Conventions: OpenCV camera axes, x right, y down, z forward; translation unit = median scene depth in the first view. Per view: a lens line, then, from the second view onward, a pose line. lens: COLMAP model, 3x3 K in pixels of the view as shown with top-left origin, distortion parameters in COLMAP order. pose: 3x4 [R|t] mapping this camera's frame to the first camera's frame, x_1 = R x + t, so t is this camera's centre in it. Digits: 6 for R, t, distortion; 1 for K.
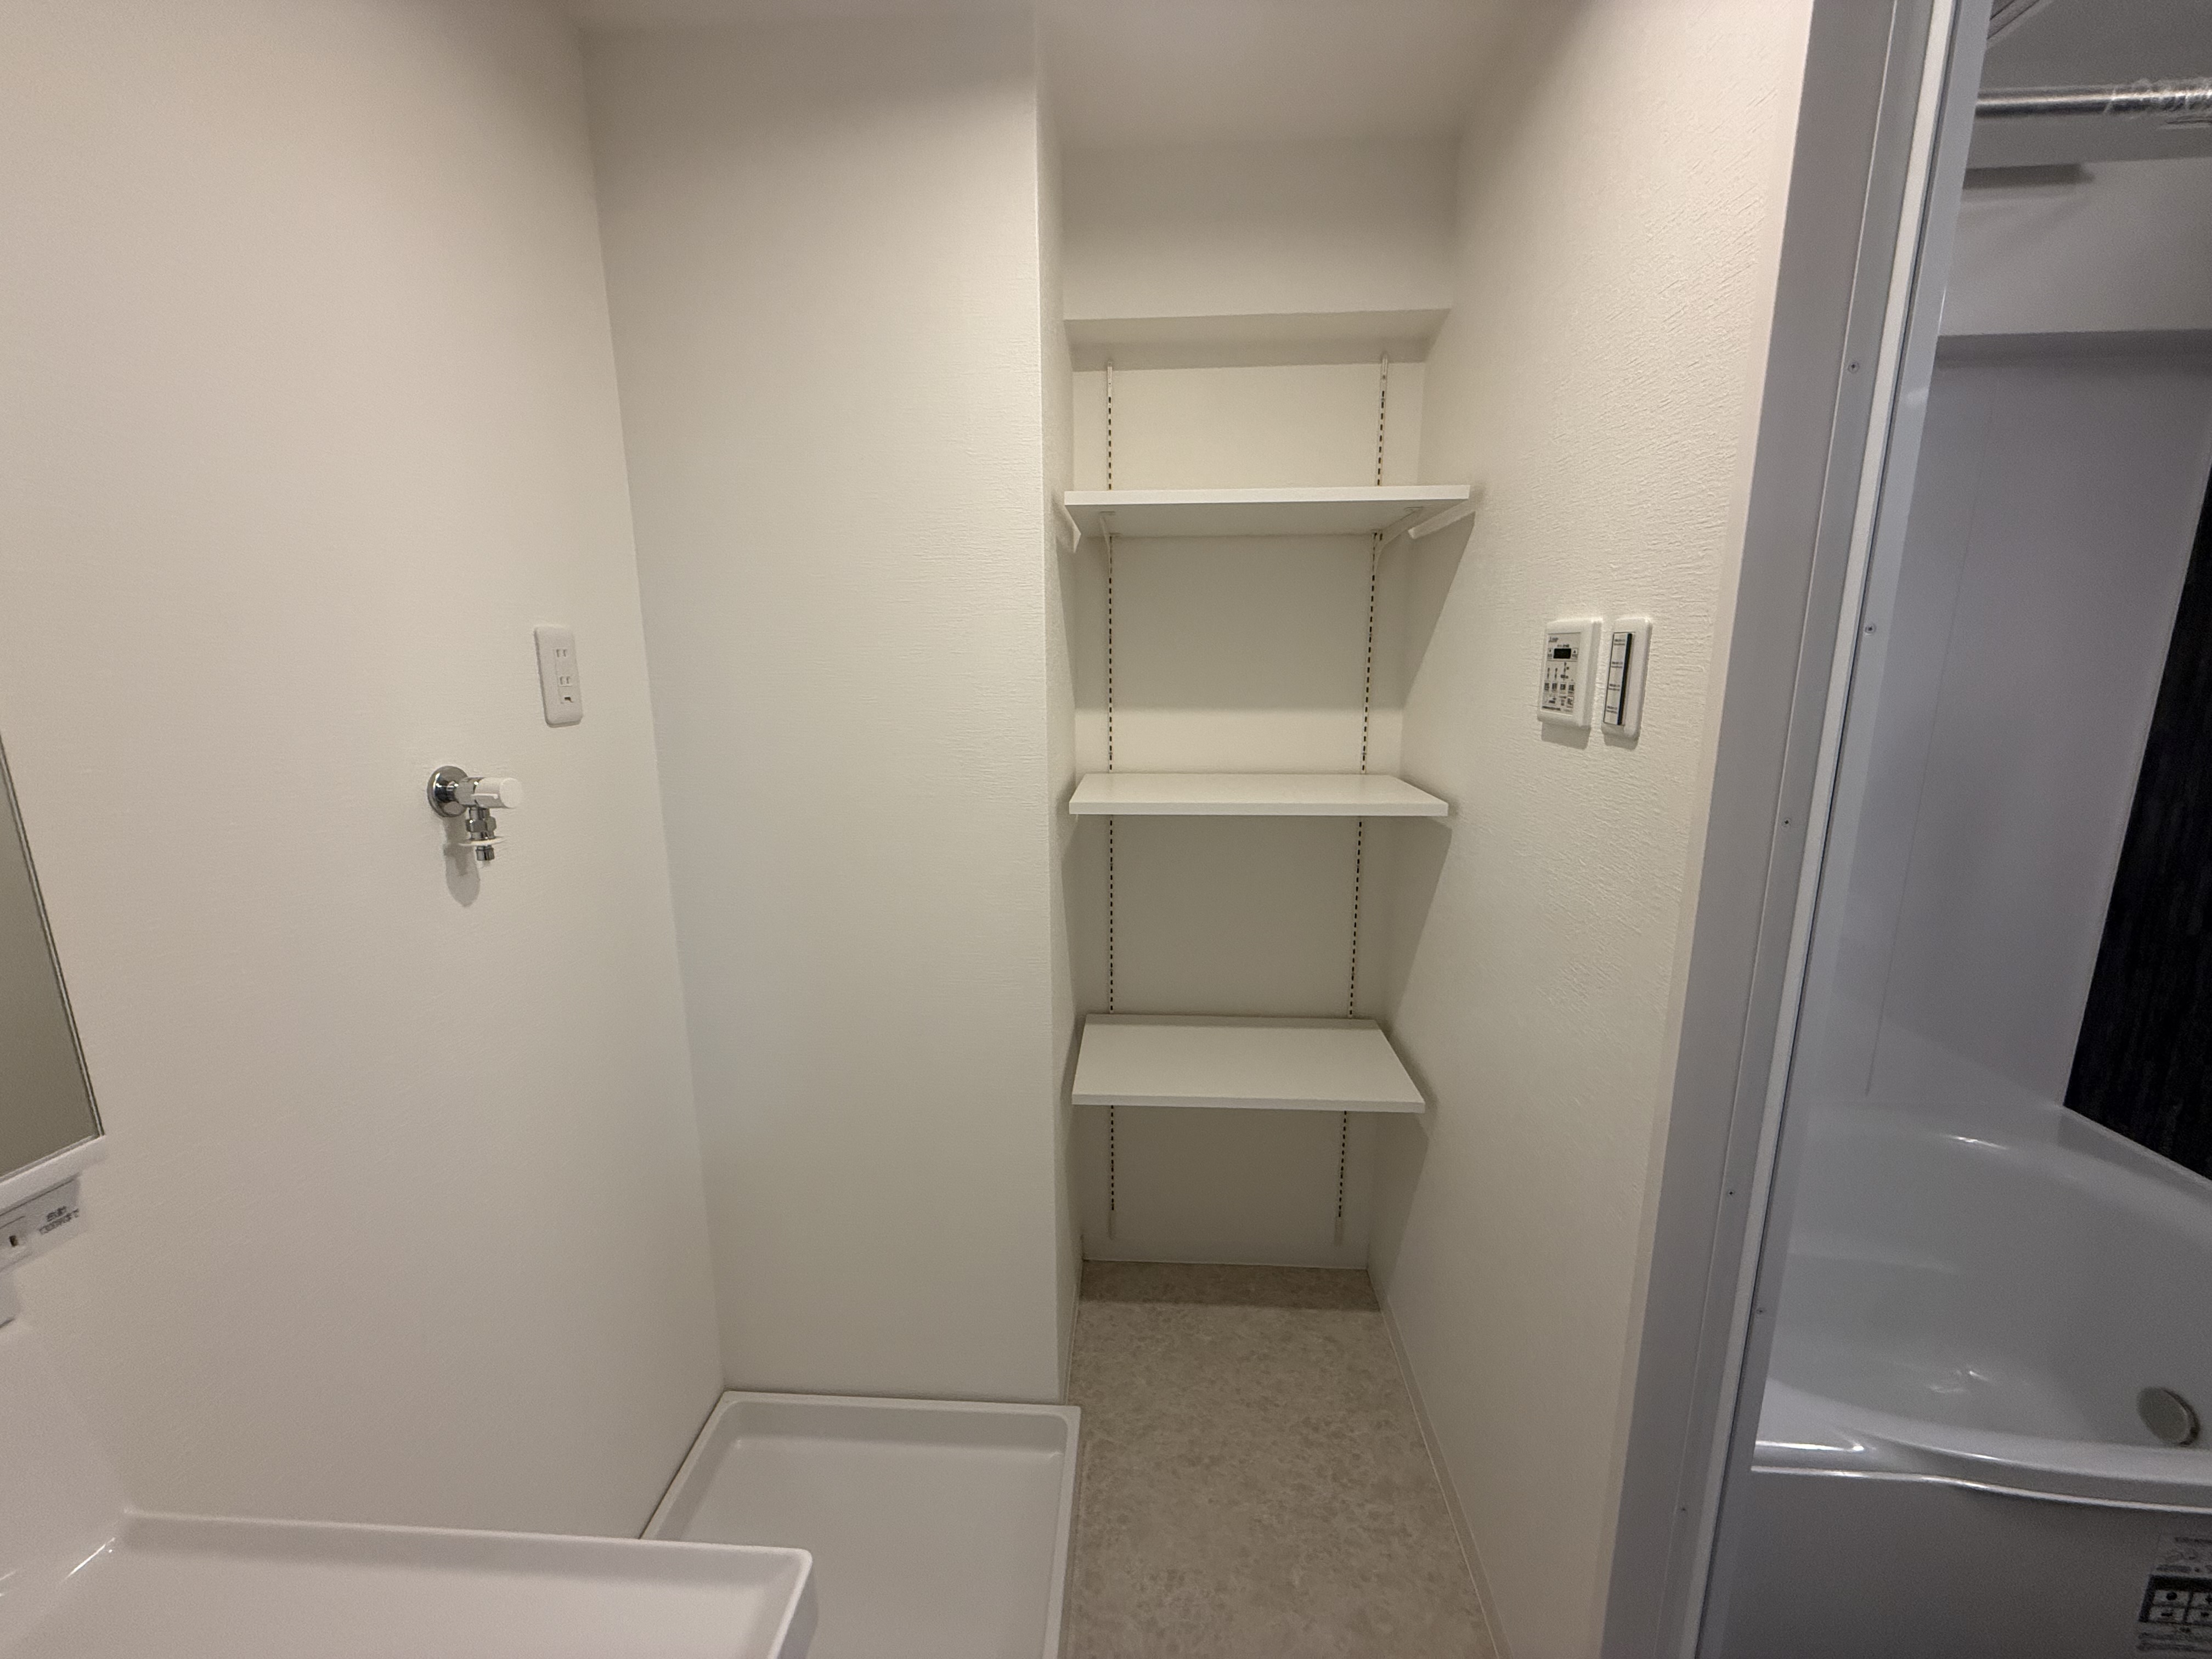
lens RADIAL K [[876.2, 0, 1097.4], [0, 876.2, 834.2], [0, 0, 1]] dist [0.002130, -0.000224]
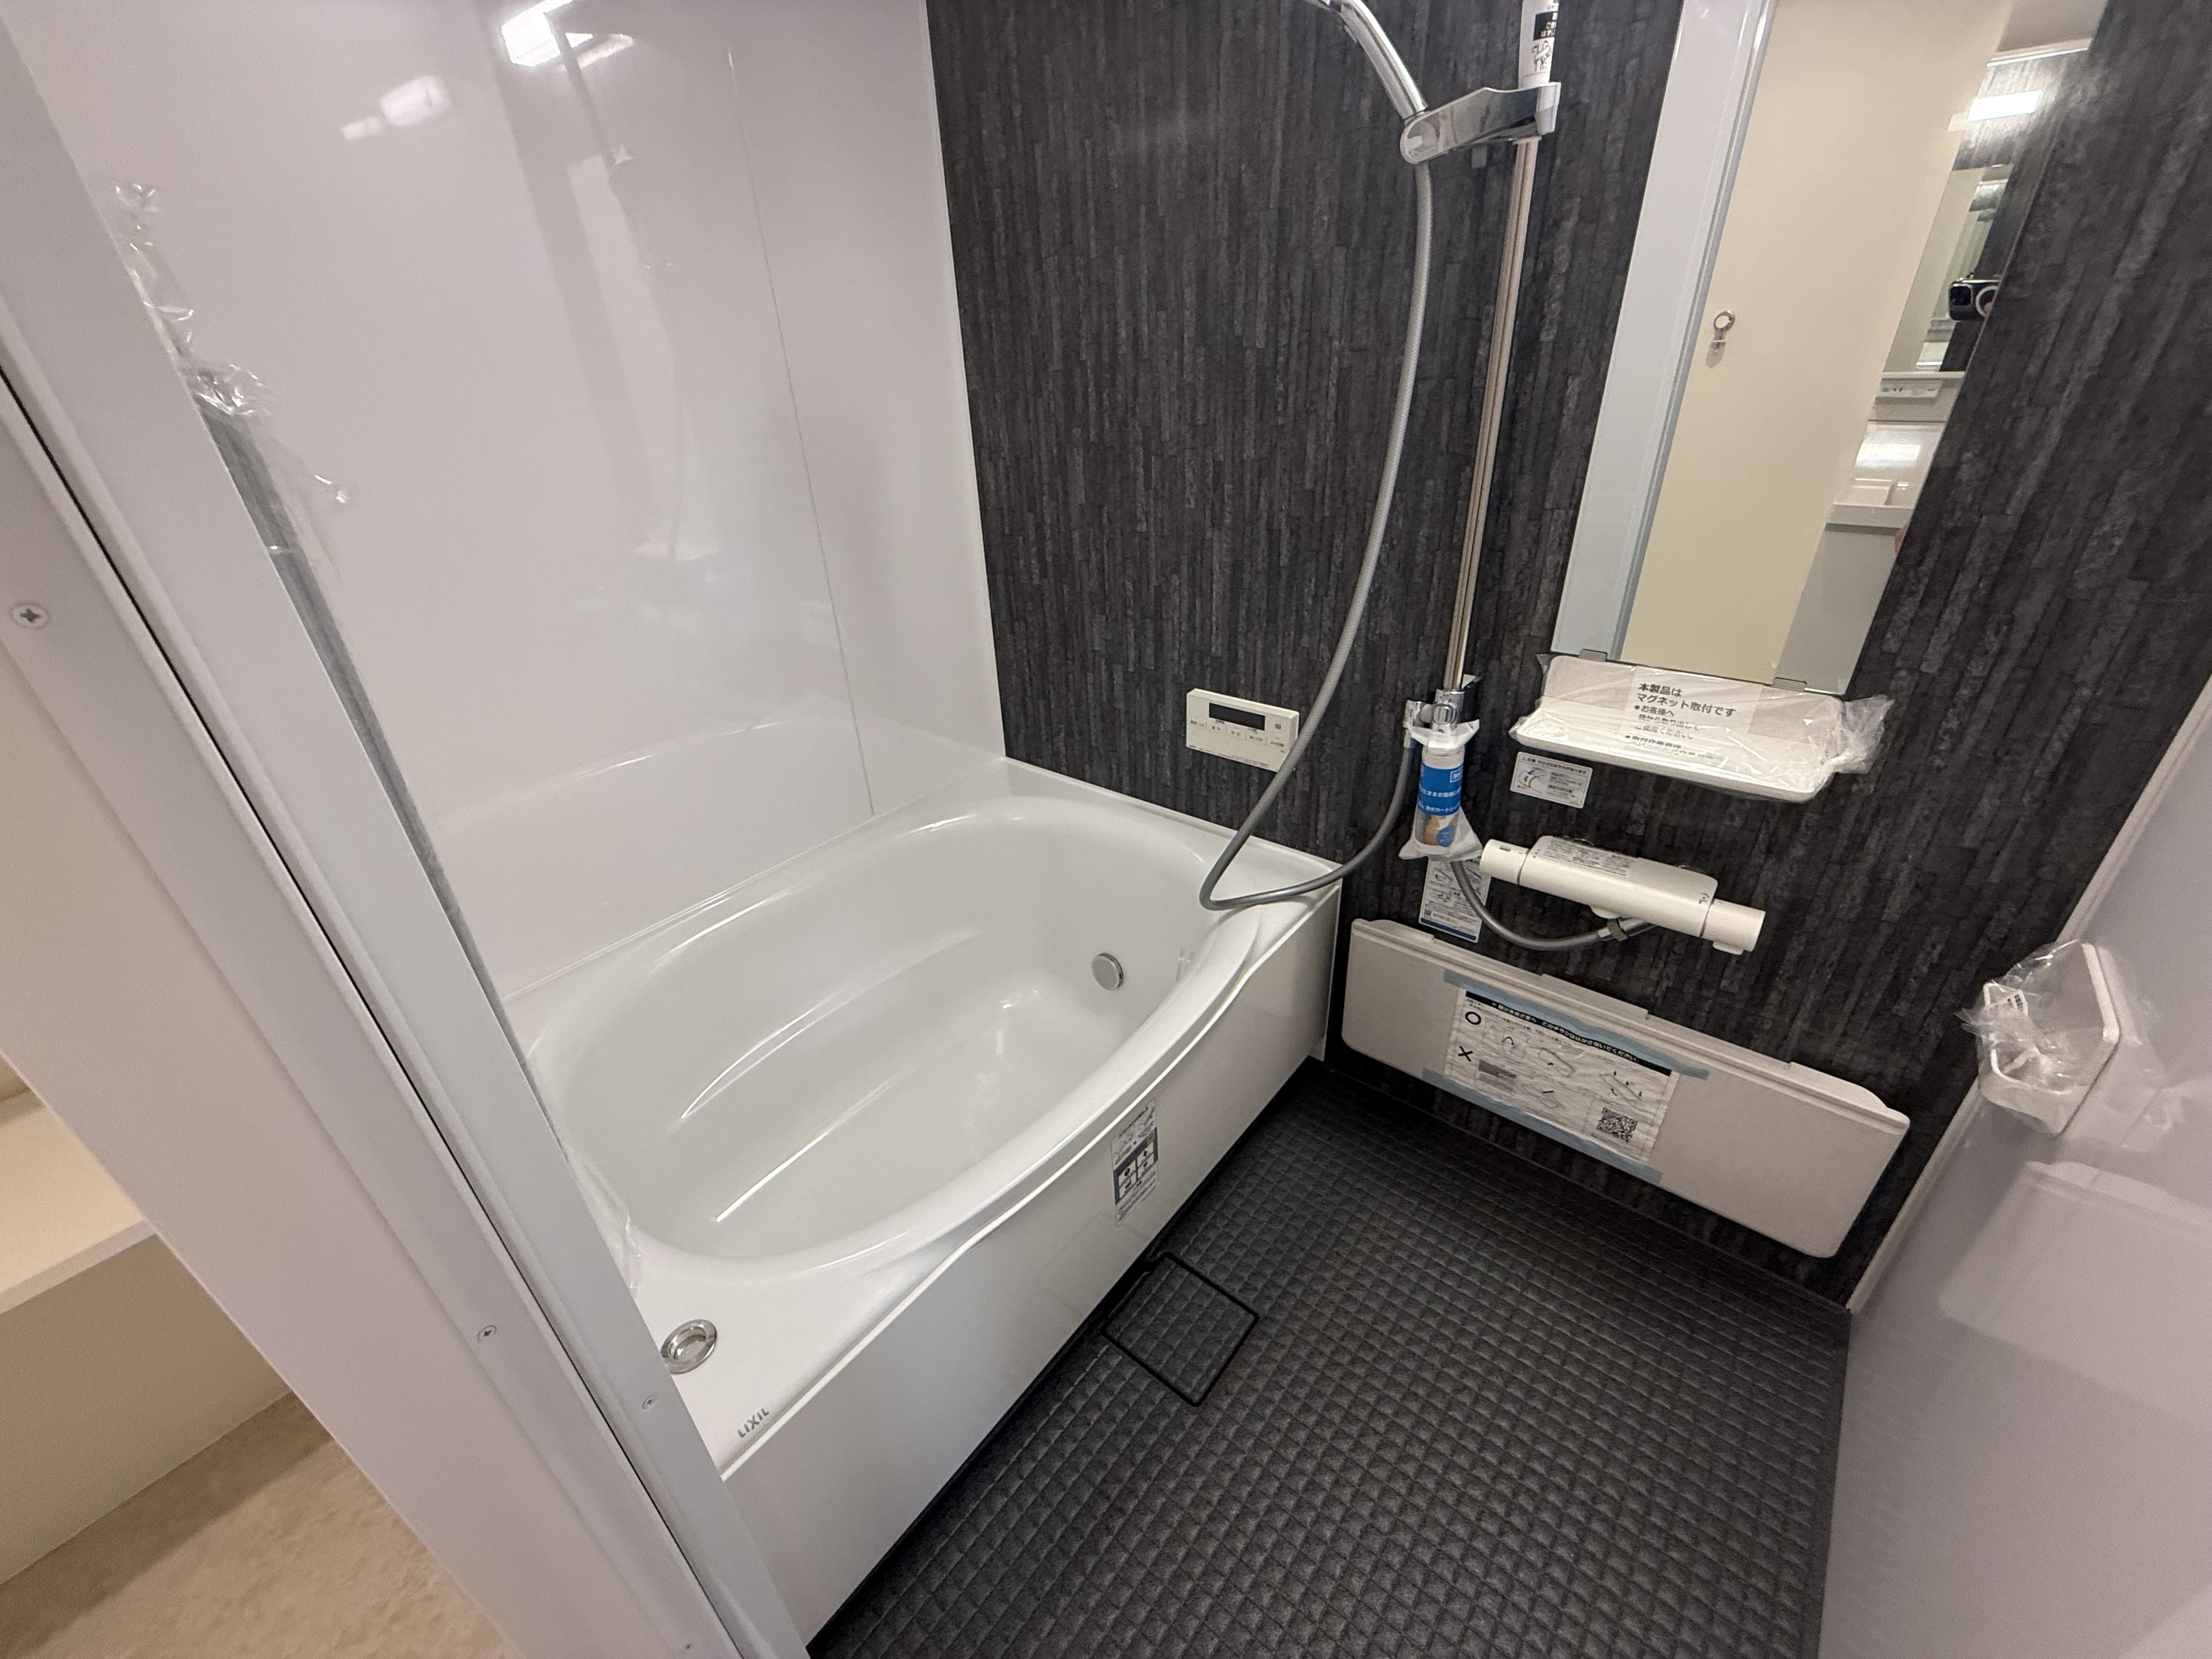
lens RADIAL K [[876.2, 0, 1107.4], [0, 876.2, 839.0], [0, 0, 1]] dist [0.002130, -0.000224]
pose [[0.574107, -0.410428, 0.708484, 0.352605], [0.201665, 0.909516, 0.363471, 0.019791], [-0.793556, -0.065795, 0.604929, 0.215402]]
